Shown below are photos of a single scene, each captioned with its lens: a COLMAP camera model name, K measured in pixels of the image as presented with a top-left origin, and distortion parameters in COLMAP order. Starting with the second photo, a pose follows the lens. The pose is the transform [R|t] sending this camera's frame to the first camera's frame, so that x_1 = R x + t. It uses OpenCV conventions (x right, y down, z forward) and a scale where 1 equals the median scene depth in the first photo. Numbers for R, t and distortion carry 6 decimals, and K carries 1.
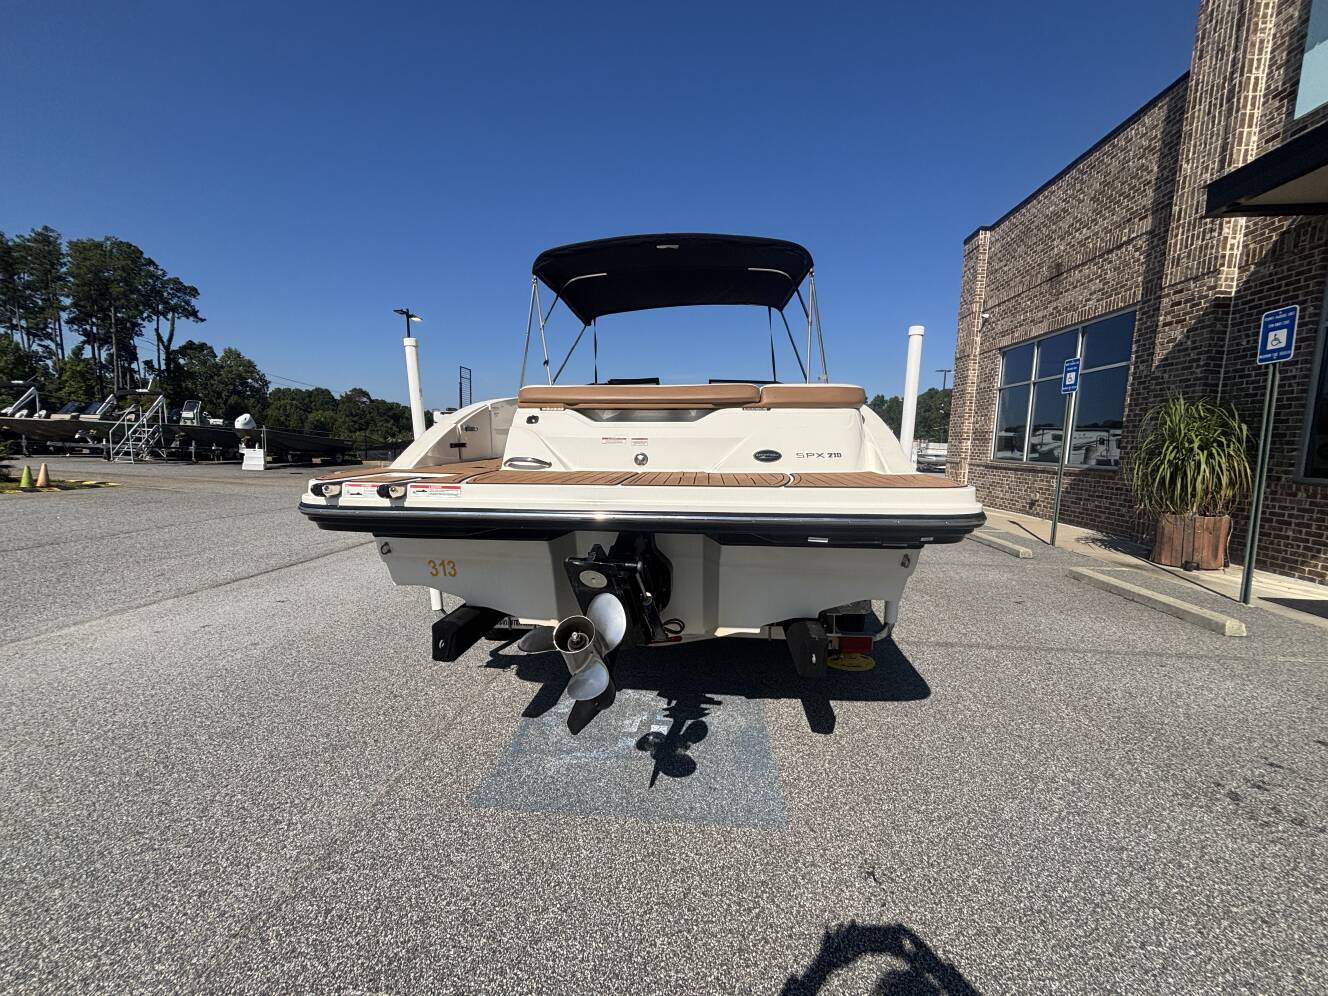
lens RADIAL K [[535.0, 0, 659.9], [0, 535.0, 500.3], [0, 0, 1]] dist [0.000755, -0.000361]
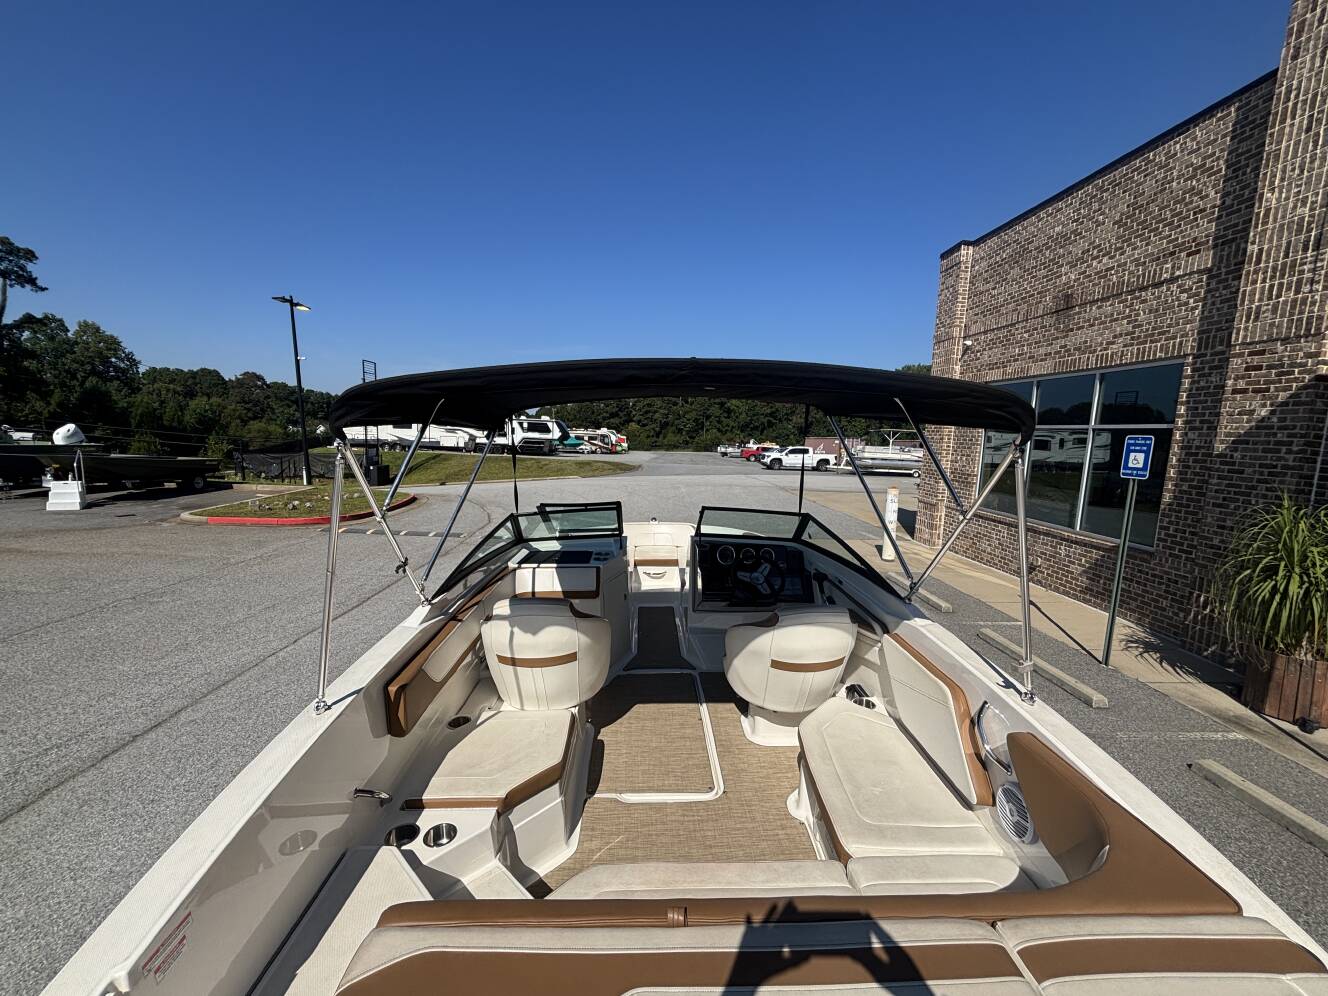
lens RADIAL K [[535.0, 0, 660.9], [0, 535.0, 500.1], [0, 0, 1]] dist [0.000755, -0.000361]
pose [[0.991523, -0.013852, 0.129190, -0.027886], [0.010296, 0.999551, 0.028156, -0.196919], [-0.129521, -0.026587, 0.991220, 0.306678]]
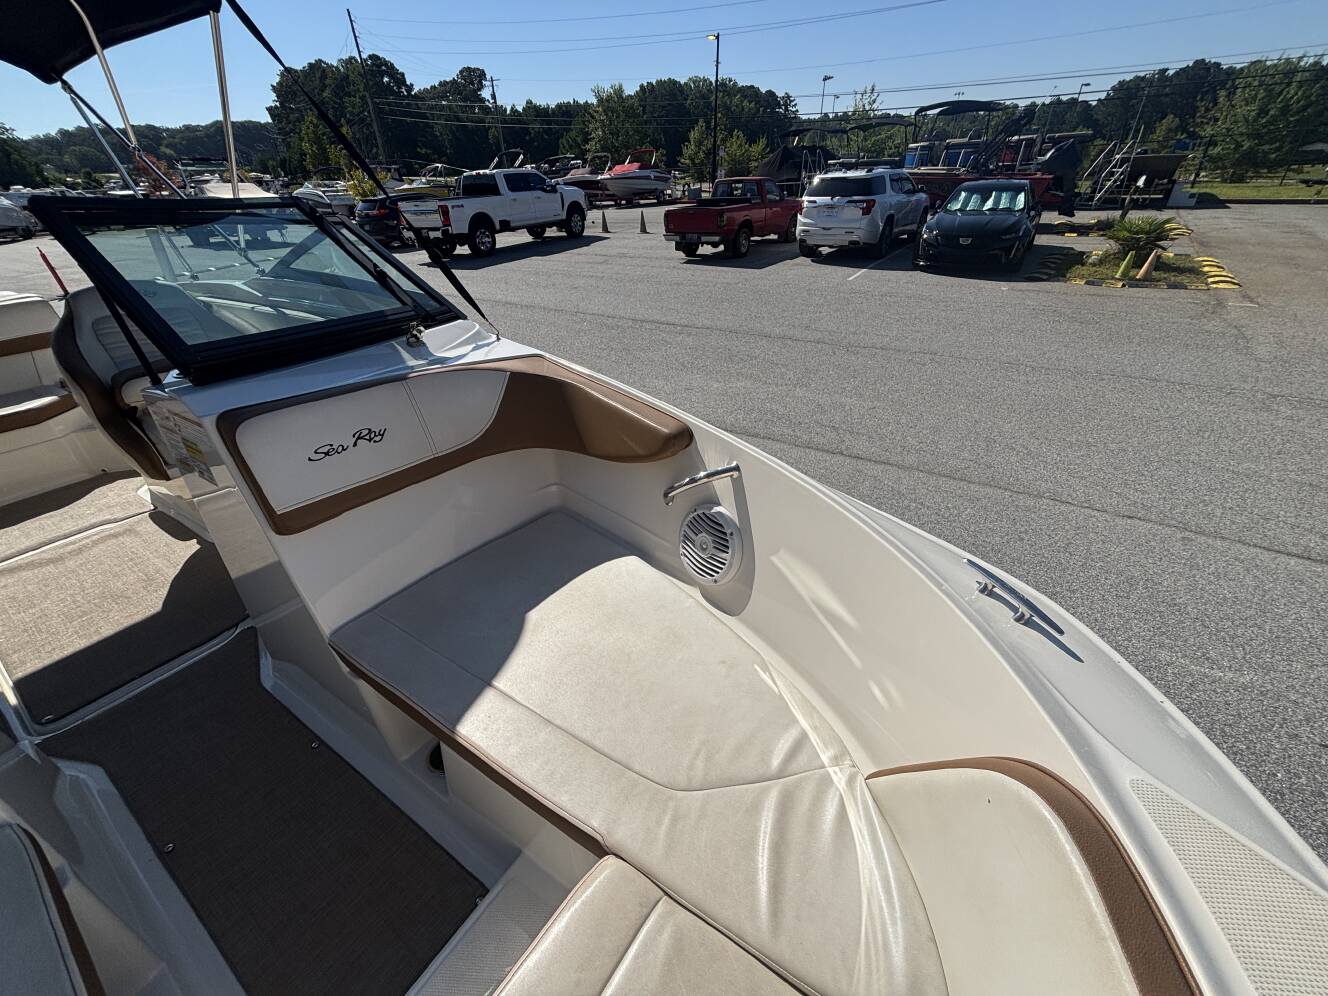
lens RADIAL K [[535.0, 0, 660.6], [0, 535.0, 499.1], [0, 0, 1]] dist [0.000755, -0.000361]
pose [[-0.471630, 0.452626, -0.756766, 0.066423], [-0.064686, 0.838138, 0.541609, -0.204372], [0.879421, 0.304391, -0.366012, 1.027621]]
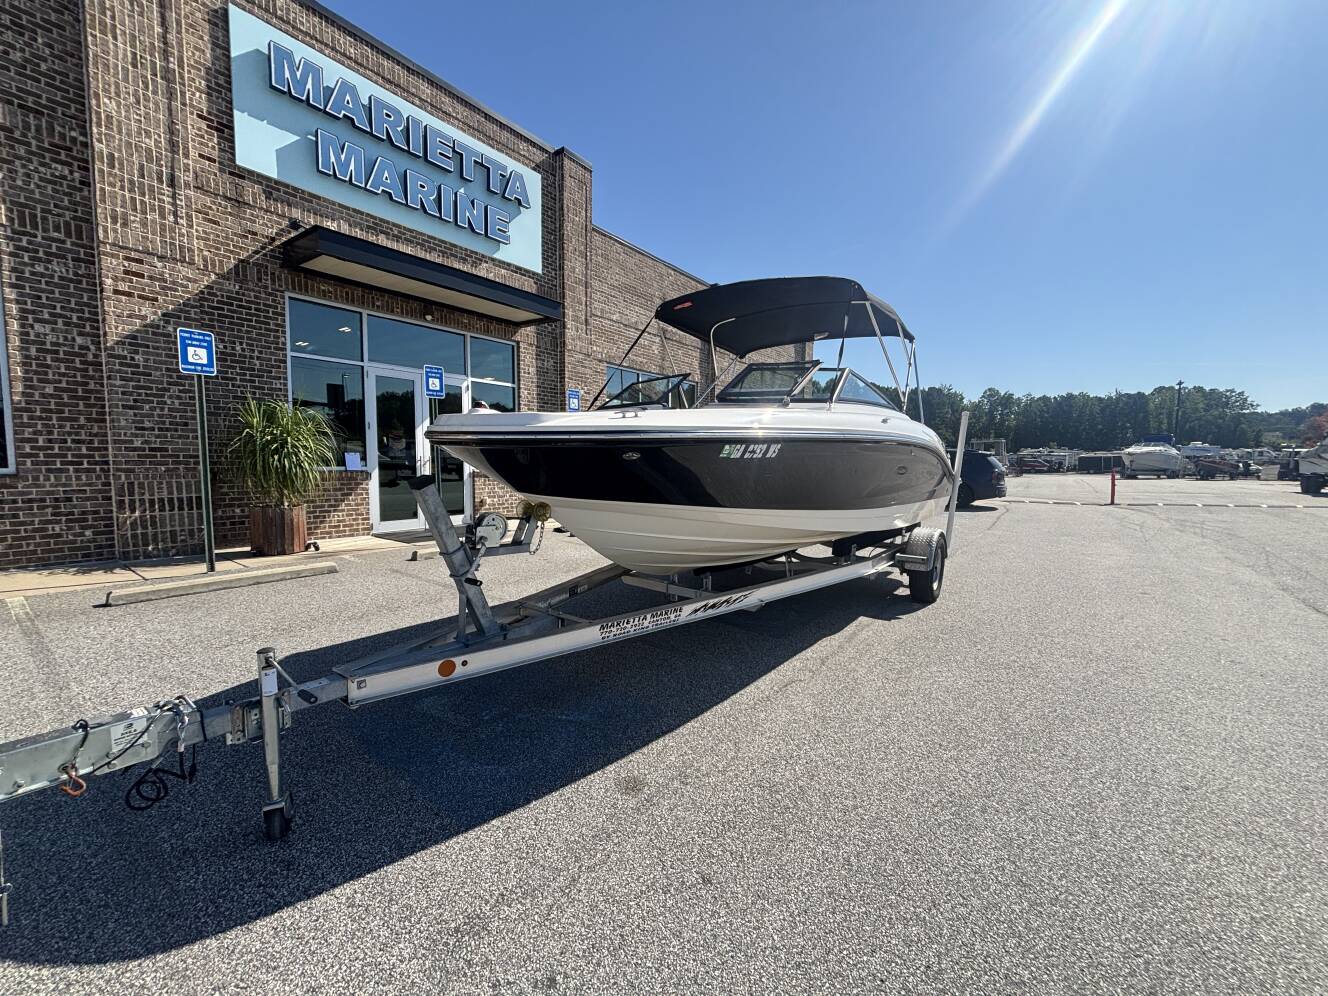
lens RADIAL K [[535.0, 0, 661.1], [0, 535.0, 501.7], [0, 0, 1]] dist [0.000755, -0.000361]
pose [[-0.854009, -0.076979, 0.514532, -0.218008], [0.022819, 0.982499, 0.184865, -0.146654], [-0.519758, 0.169618, -0.837306, 1.323493]]
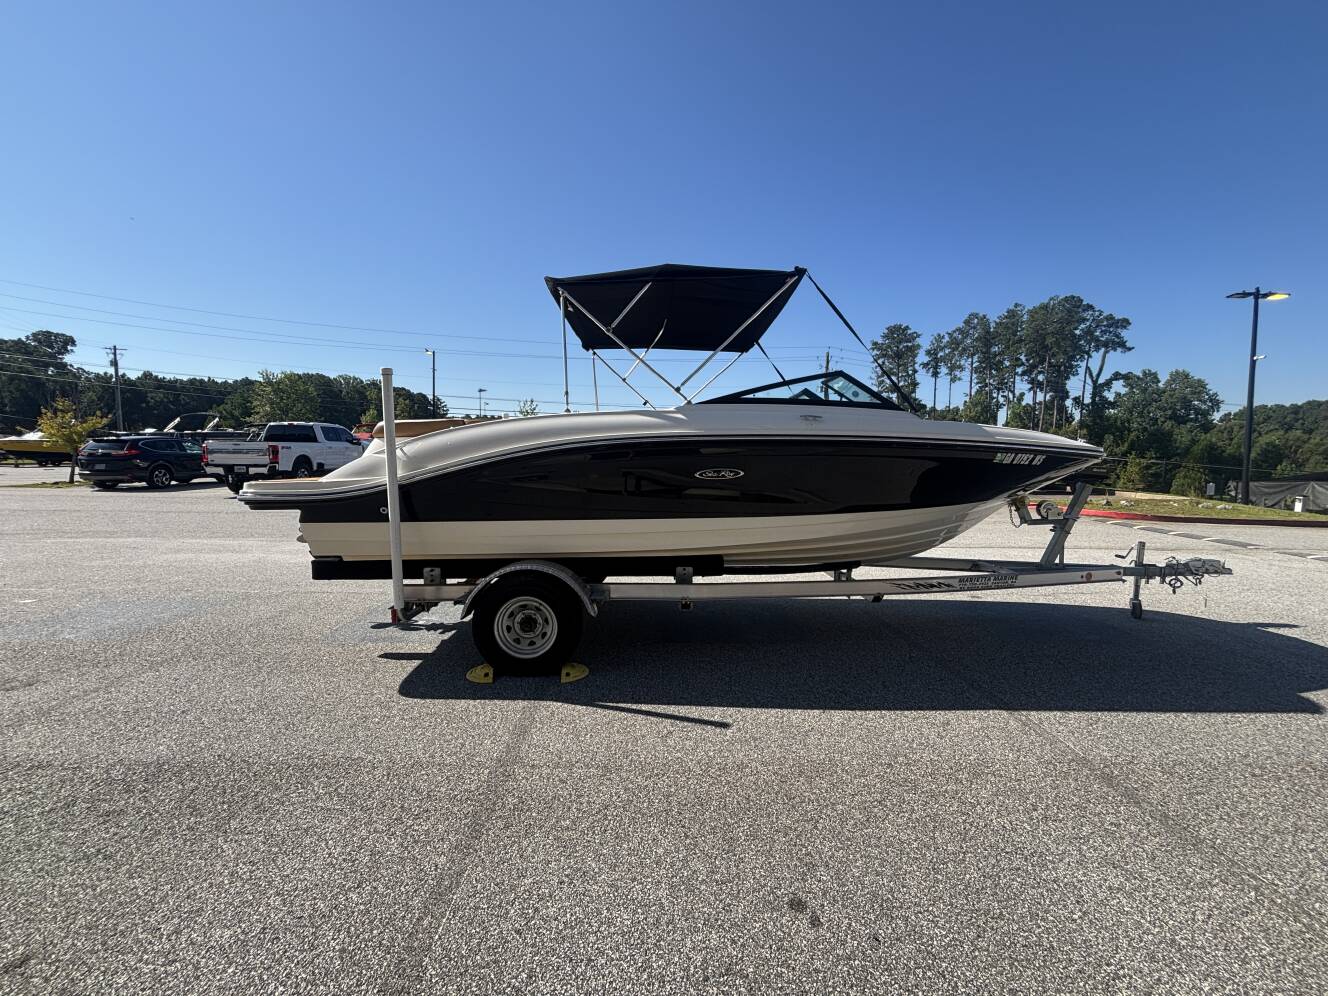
lens RADIAL K [[535.0, 0, 660.8], [0, 535.0, 502.9], [0, 0, 1]] dist [0.000755, -0.000361]
pose [[0.106184, 0.063911, -0.992290, 0.651291], [-0.112526, 0.992294, 0.051870, -0.053630], [0.987959, 0.106151, 0.112557, 0.550440]]
